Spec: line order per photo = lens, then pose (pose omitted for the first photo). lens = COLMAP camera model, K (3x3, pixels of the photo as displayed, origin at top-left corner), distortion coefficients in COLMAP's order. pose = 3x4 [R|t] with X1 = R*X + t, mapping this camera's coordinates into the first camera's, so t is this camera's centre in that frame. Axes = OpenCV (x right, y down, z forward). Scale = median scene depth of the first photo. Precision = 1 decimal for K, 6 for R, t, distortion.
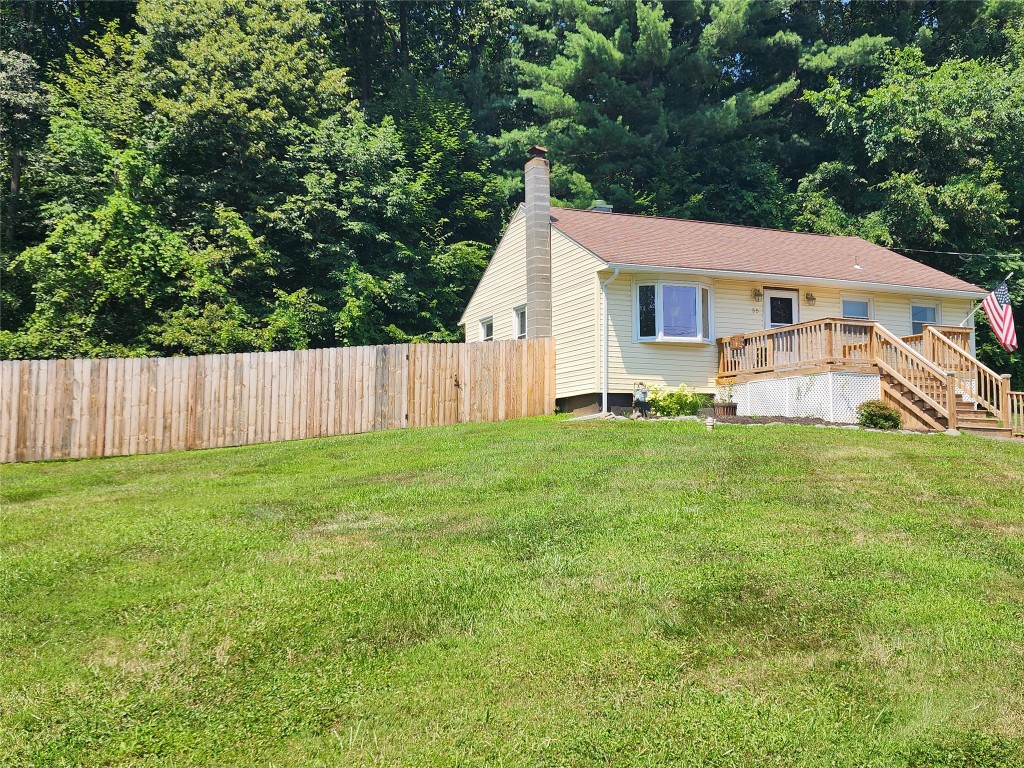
lens RADIAL K [[999.9, 0, 523.6], [0, 999.9, 384.6], [0, 0, 1]] dist [0.158754, -0.305196]
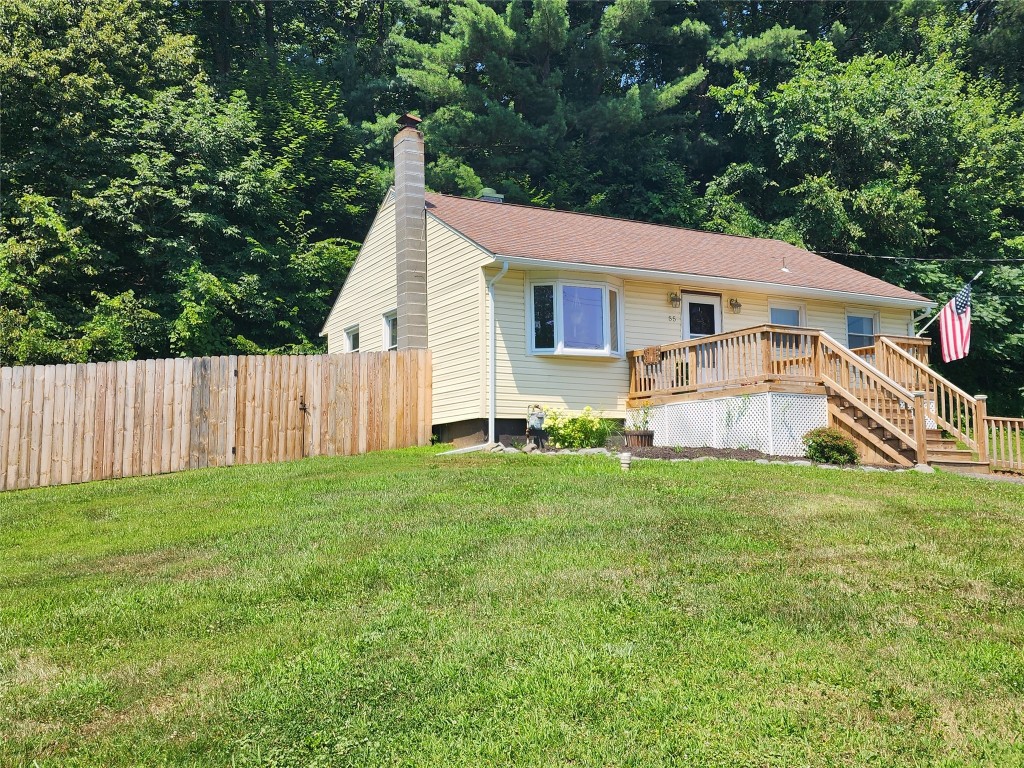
lens RADIAL K [[1001.5, 0, 523.9], [0, 1001.5, 382.7], [0, 0, 1]] dist [0.122155, -0.163235]
pose [[0.994937, 0.000625, 0.100495, 0.018855], [0.001524, 0.999772, -0.021305, -0.002110], [-0.100485, 0.021350, 0.994709, 0.143519]]
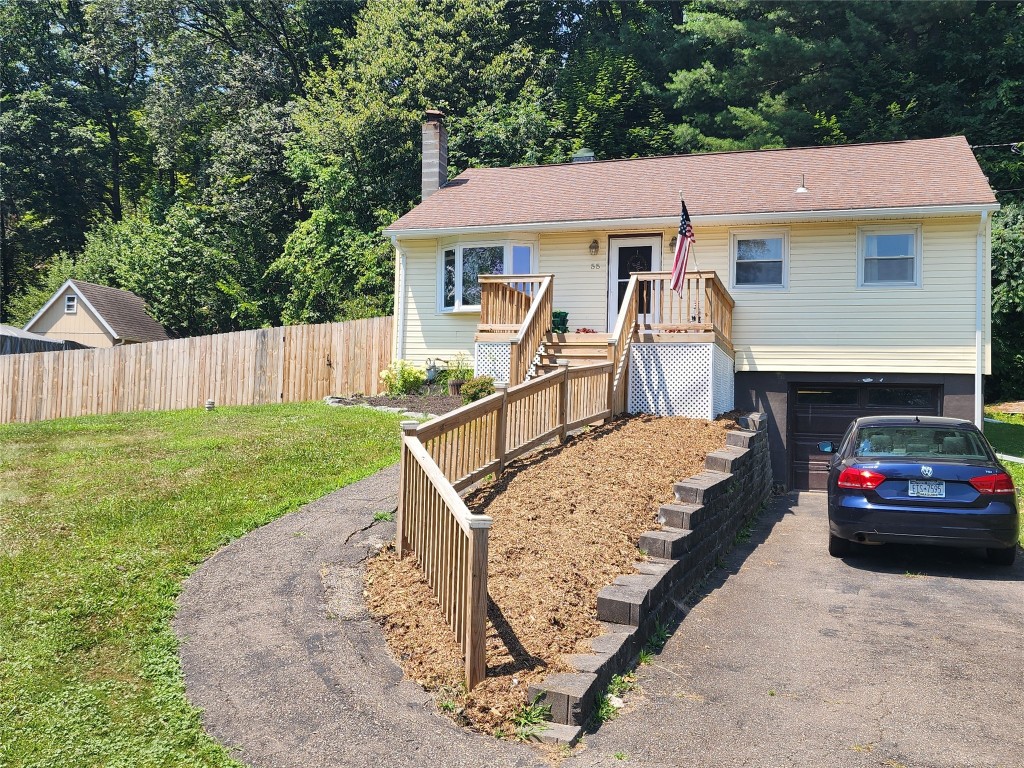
lens RADIAL K [[1001.5, 0, 523.9], [0, 1001.5, 382.7], [0, 0, 1]] dist [0.122155, -0.163235]
pose [[0.747010, -0.006806, -0.664778, 0.554806], [0.024847, 0.999535, 0.017687, 0.004276], [0.664348, -0.029730, 0.746832, 0.265052]]
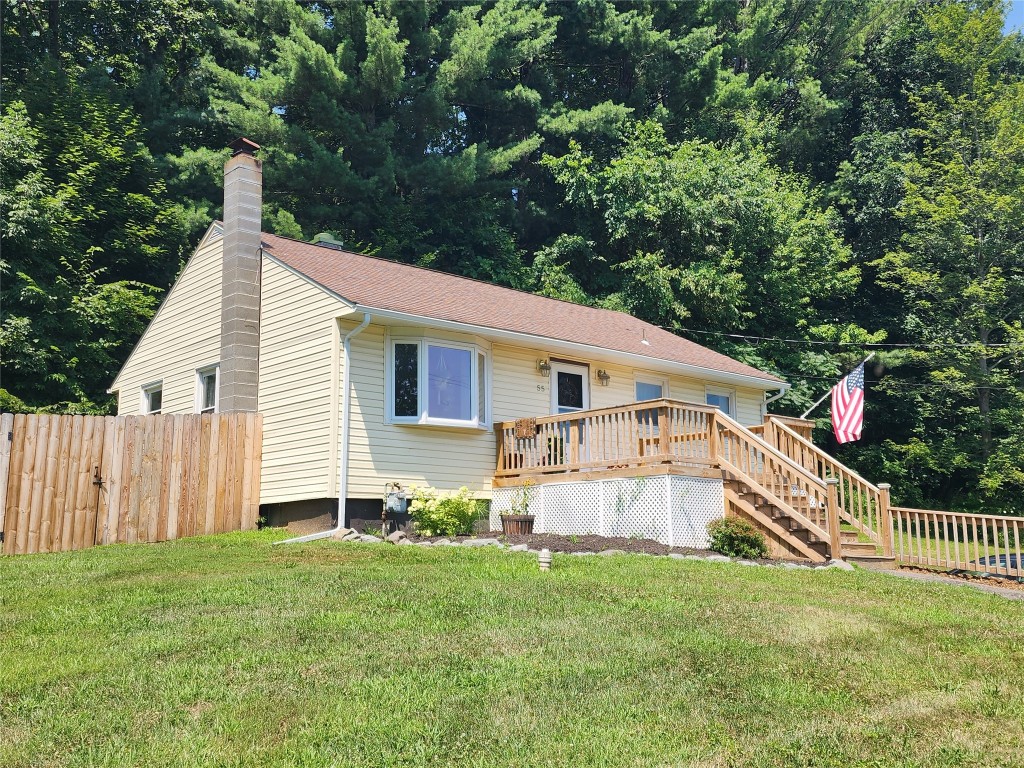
lens RADIAL K [[999.9, 0, 523.6], [0, 999.9, 384.6], [0, 0, 1]] dist [0.158754, -0.305196]
pose [[0.948629, 0.047322, 0.312831, -0.012023], [-0.019514, 0.995620, -0.091433, -0.005736], [-0.315788, 0.080631, 0.945398, 0.227278]]
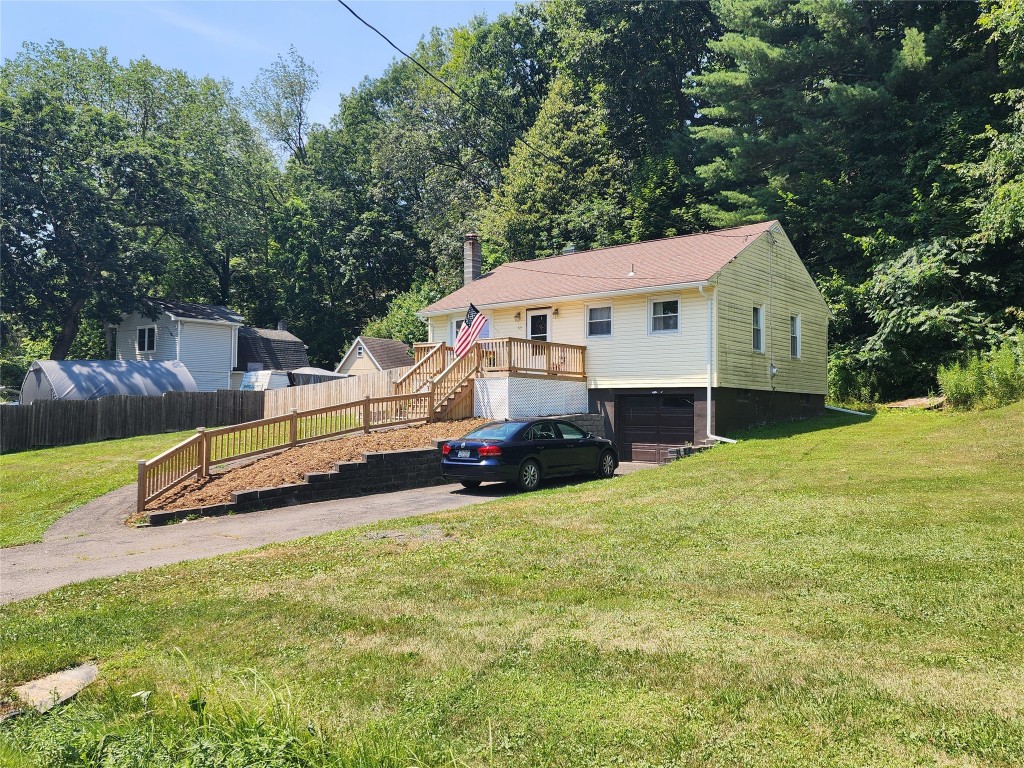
lens RADIAL K [[839.1, 0, 511.1], [0, 839.1, 387.8], [0, 0, 1]] dist [0.079900, -0.077204]
pose [[0.425149, -0.024291, -0.904797, 0.957060], [0.063685, 0.997965, 0.003133, 0.002997], [0.902880, -0.058954, 0.425831, 0.378522]]
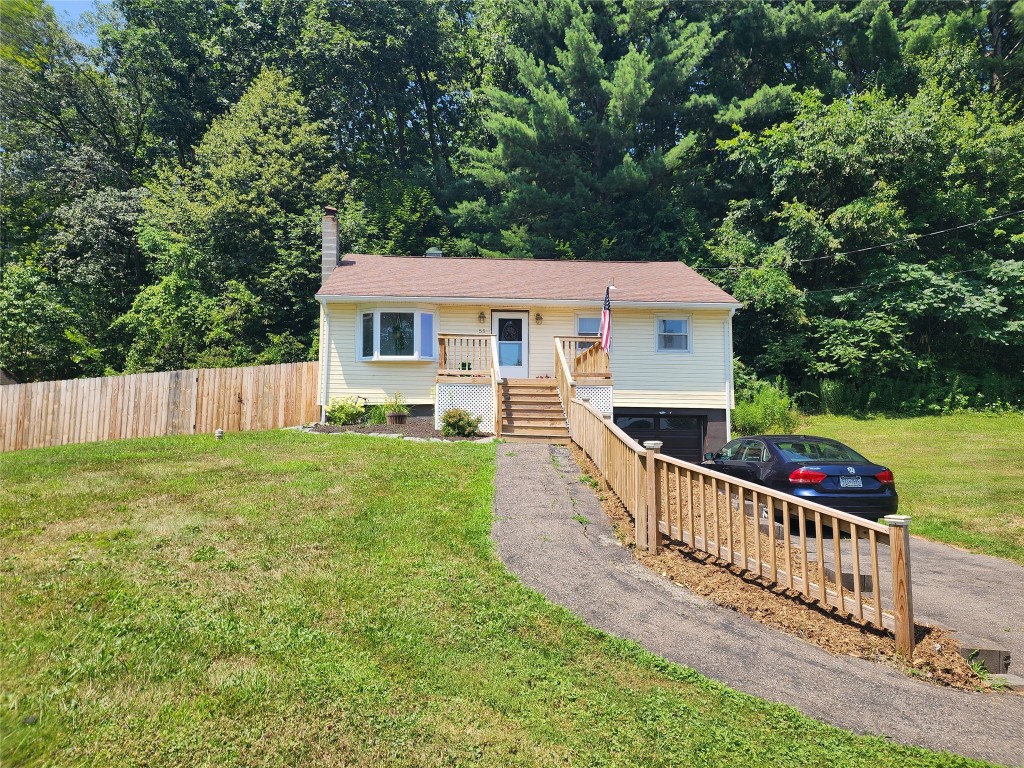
lens RADIAL K [[684.8, 0, 513.0], [0, 684.8, 380.3], [0, 0, 1]] dist [0.100578, -0.101266]
pose [[0.941460, -0.026979, -0.336042, 0.397501], [0.018886, 0.999448, -0.027329, 0.003674], [0.336594, 0.019383, 0.941450, 0.215304]]
